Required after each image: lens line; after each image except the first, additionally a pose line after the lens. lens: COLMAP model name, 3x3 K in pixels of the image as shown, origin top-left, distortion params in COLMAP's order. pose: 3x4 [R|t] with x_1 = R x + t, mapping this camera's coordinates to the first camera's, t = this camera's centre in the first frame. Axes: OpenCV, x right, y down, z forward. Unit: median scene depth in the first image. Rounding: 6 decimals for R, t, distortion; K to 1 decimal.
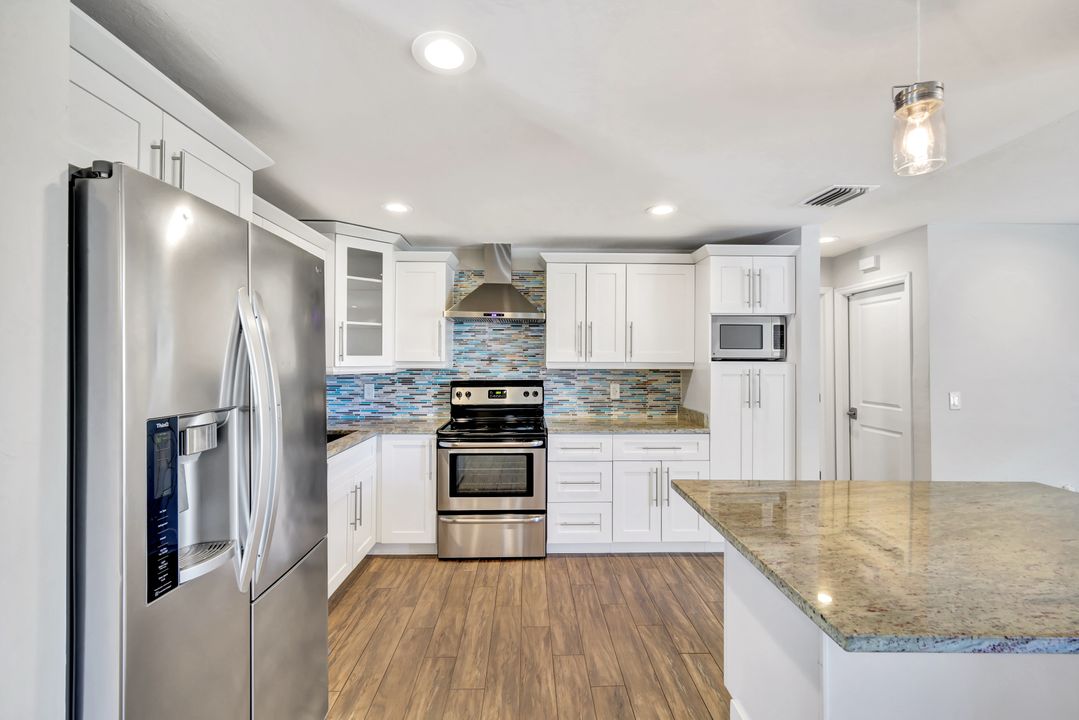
lens RADIAL K [[478.9, 0, 530.8], [0, 478.9, 359.8], [0, 0, 1]] dist [0.026031, 0.001575]
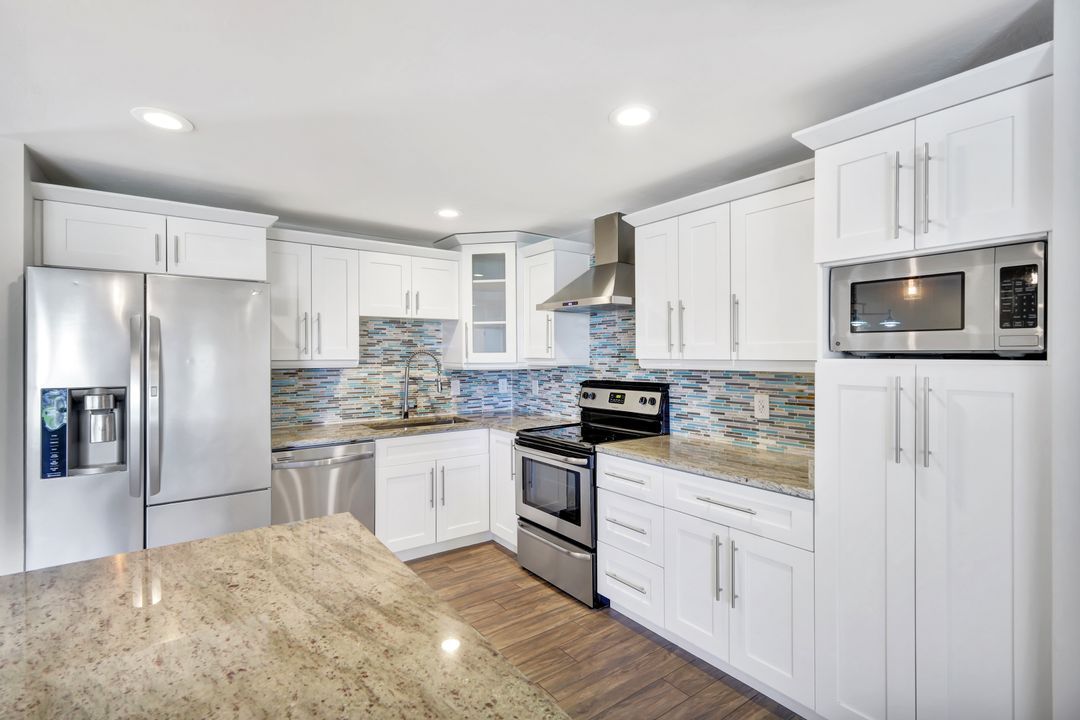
lens RADIAL K [[506.7, 0, 533.7], [0, 506.7, 360.8], [0, 0, 1]] dist [0.020459, -0.000221]
pose [[0.570429, 0.005171, -0.821331, 0.560919], [0.002871, 0.999962, 0.008290, -0.000059], [0.821342, -0.007087, 0.570392, 0.386740]]
